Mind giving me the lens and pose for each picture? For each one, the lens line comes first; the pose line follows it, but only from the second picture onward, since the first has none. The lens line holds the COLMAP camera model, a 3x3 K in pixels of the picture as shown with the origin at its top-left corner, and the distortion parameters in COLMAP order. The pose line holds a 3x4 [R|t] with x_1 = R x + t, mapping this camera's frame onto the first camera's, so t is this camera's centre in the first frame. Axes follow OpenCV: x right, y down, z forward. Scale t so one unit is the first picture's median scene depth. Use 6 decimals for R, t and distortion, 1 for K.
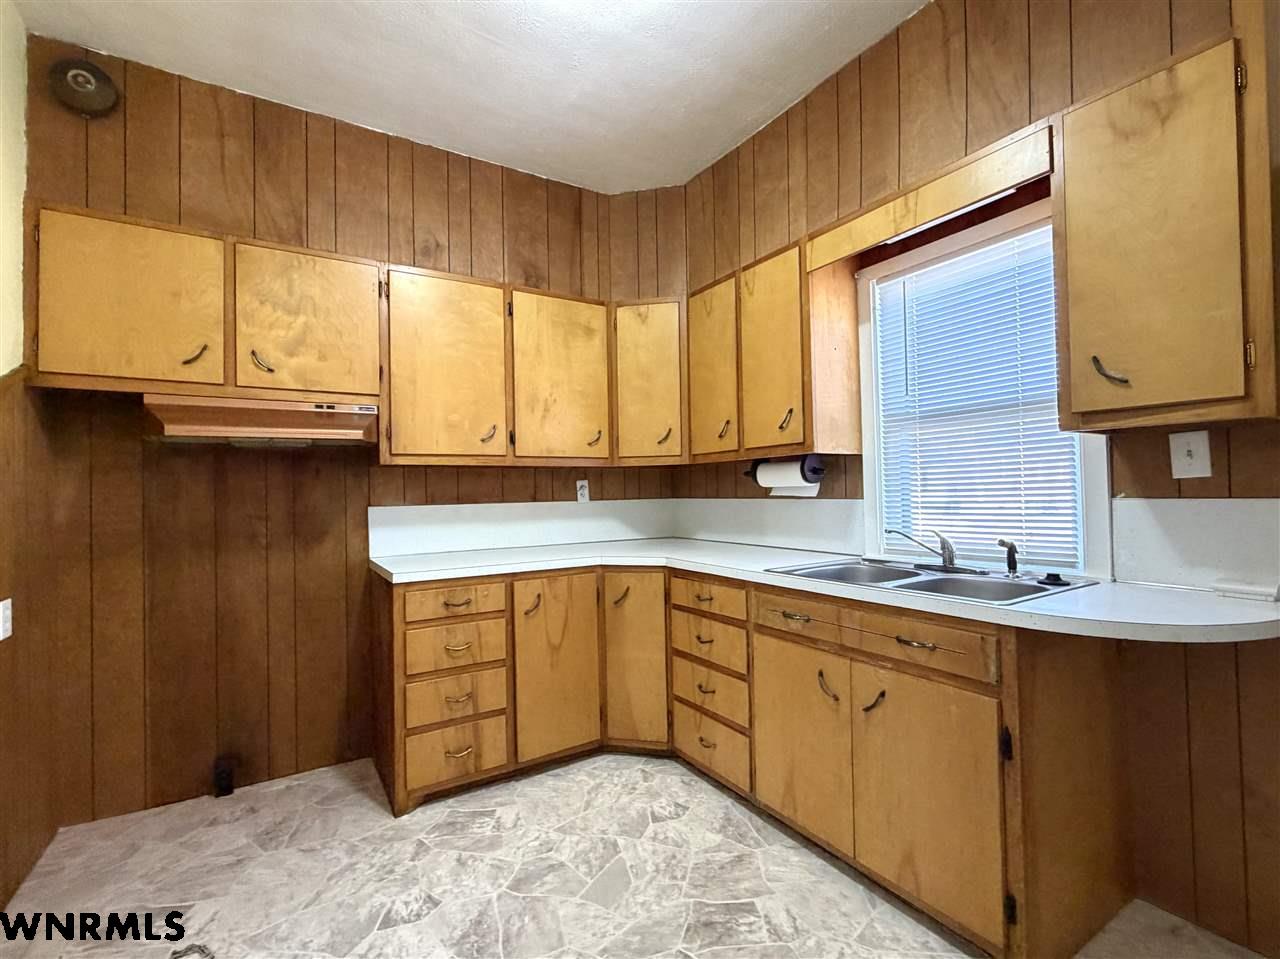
lens RADIAL K [[595.3, 0, 643.7], [0, 595.3, 480.5], [0, 0, 1]] dist [0.001866, 0.000009]
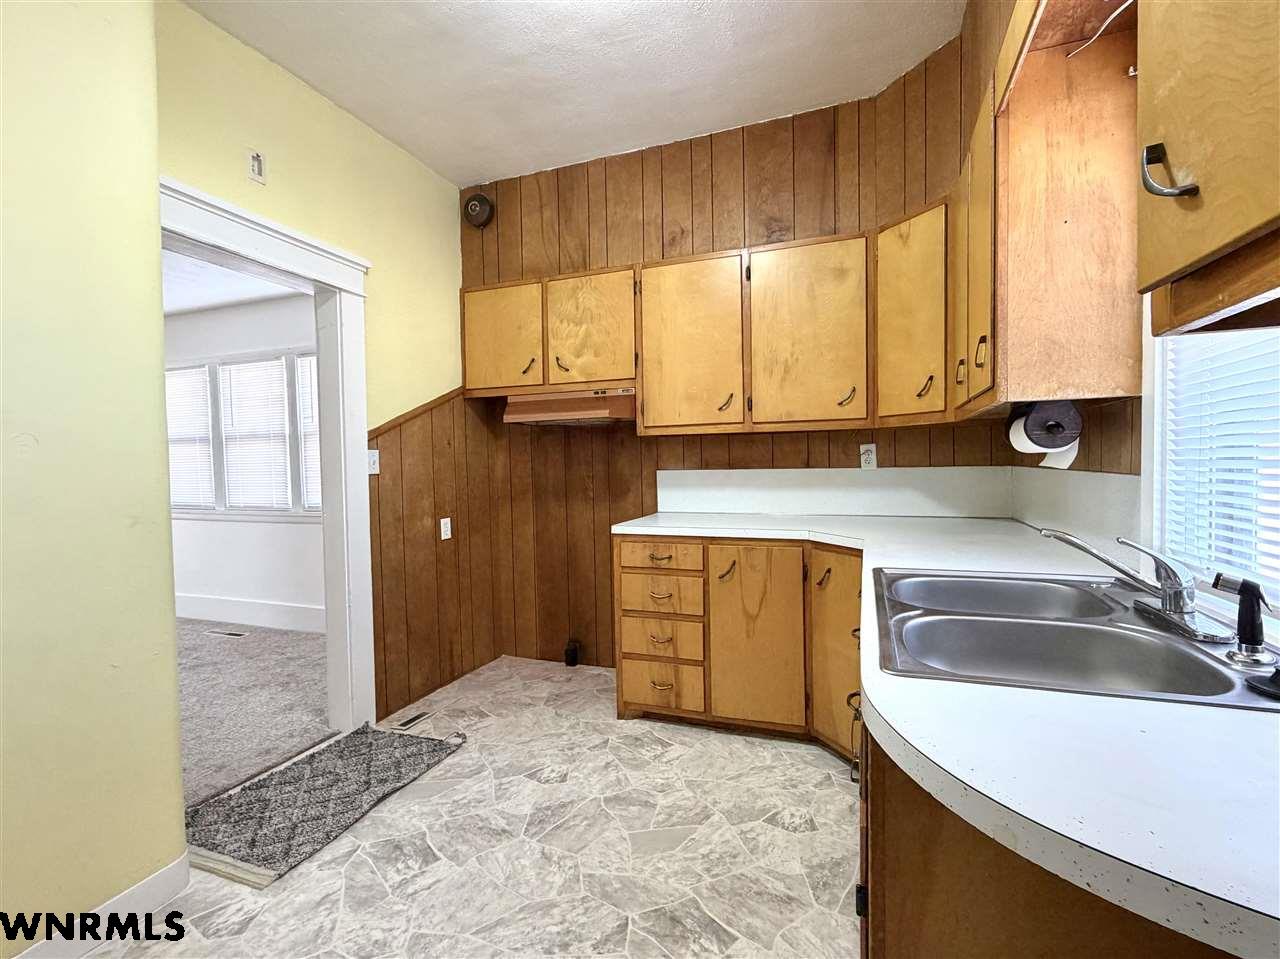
lens RADIAL K [[595.3, 0, 645.3], [0, 595.3, 482.5], [0, 0, 1]] dist [0.001866, 0.000009]
pose [[0.600032, 0.035556, -0.799185, 0.558426], [0.021540, 0.997931, 0.060570, -0.005861], [0.799686, -0.053559, 0.598025, 0.297664]]
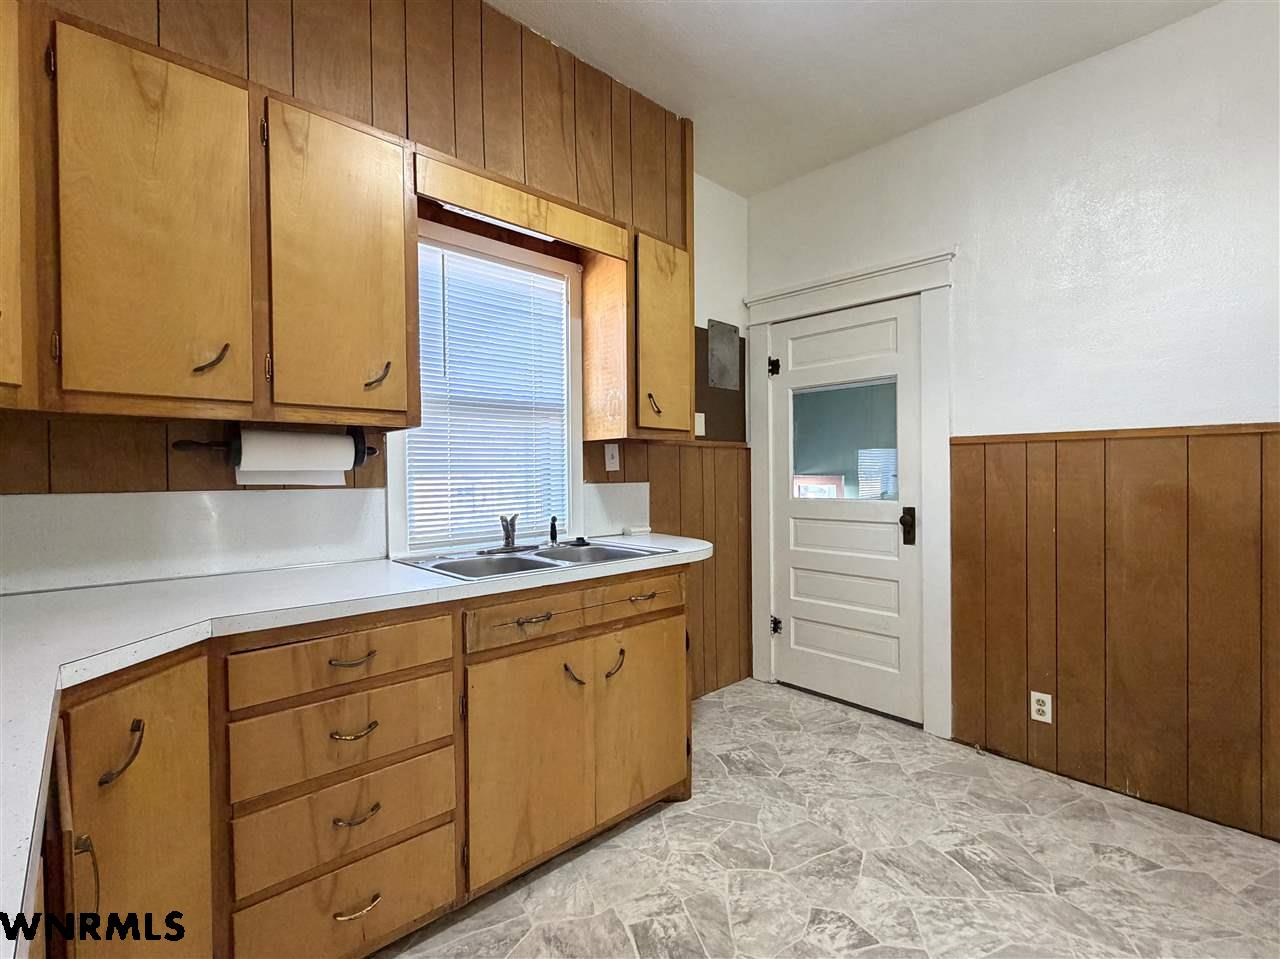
lens RADIAL K [[595.3, 0, 649.8], [0, 595.3, 477.0], [0, 0, 1]] dist [0.001866, 0.000009]
pose [[-0.199474, 0.015943, 0.979773, -0.521377], [-0.006313, 0.999826, -0.017555, 0.029529], [-0.979883, -0.009687, -0.199339, 0.836064]]
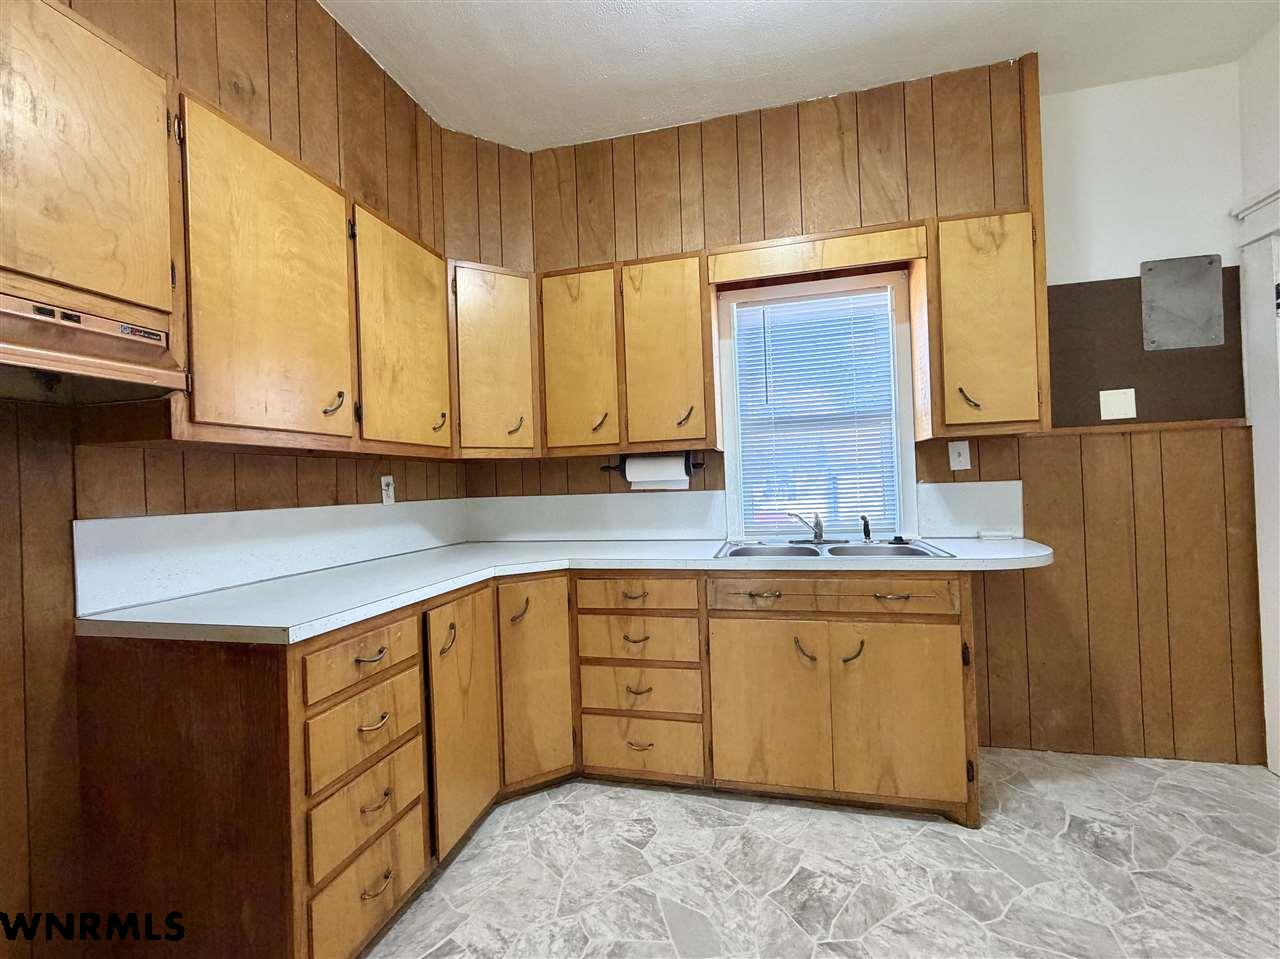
lens RADIAL K [[565.5, 0, 652.3], [0, 565.5, 476.4], [0, 0, 1]] dist [0.013697, -0.001241]
pose [[0.715189, 0.003444, 0.698923, -0.515933], [0.009660, 0.999844, -0.014812, 0.019858], [-0.698865, 0.017345, 0.715044, 0.325659]]
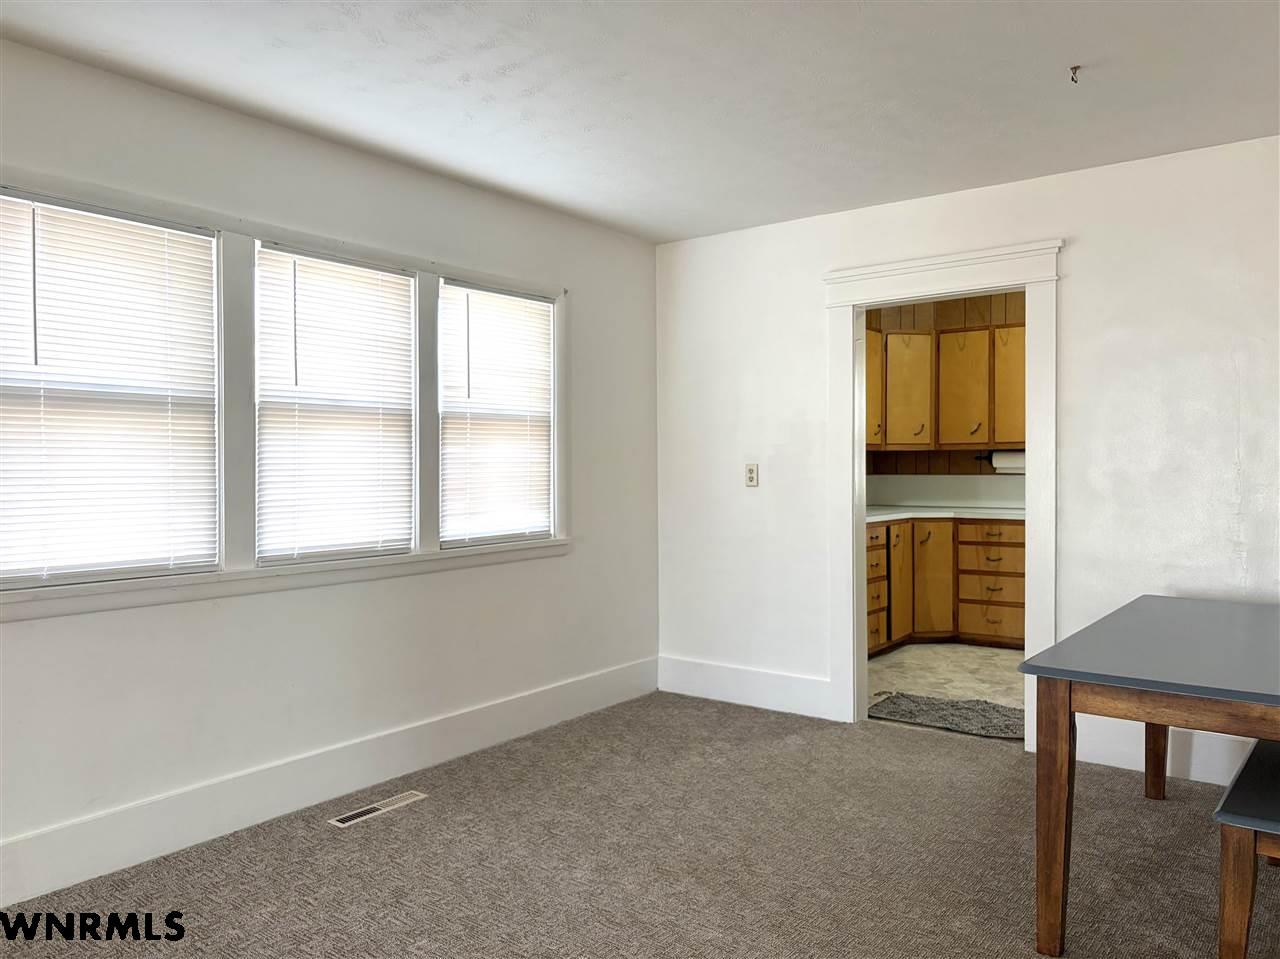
lens RADIAL K [[948.3, 0, 646.1], [0, 948.3, 481.5], [0, 0, 1]] dist [0.033499, -0.000962]
pose [[0.933718, 0.008823, 0.357901, -1.744758], [-0.019580, 0.999459, 0.026444, 0.000615], [-0.357474, -0.031699, 0.933385, -1.114597]]
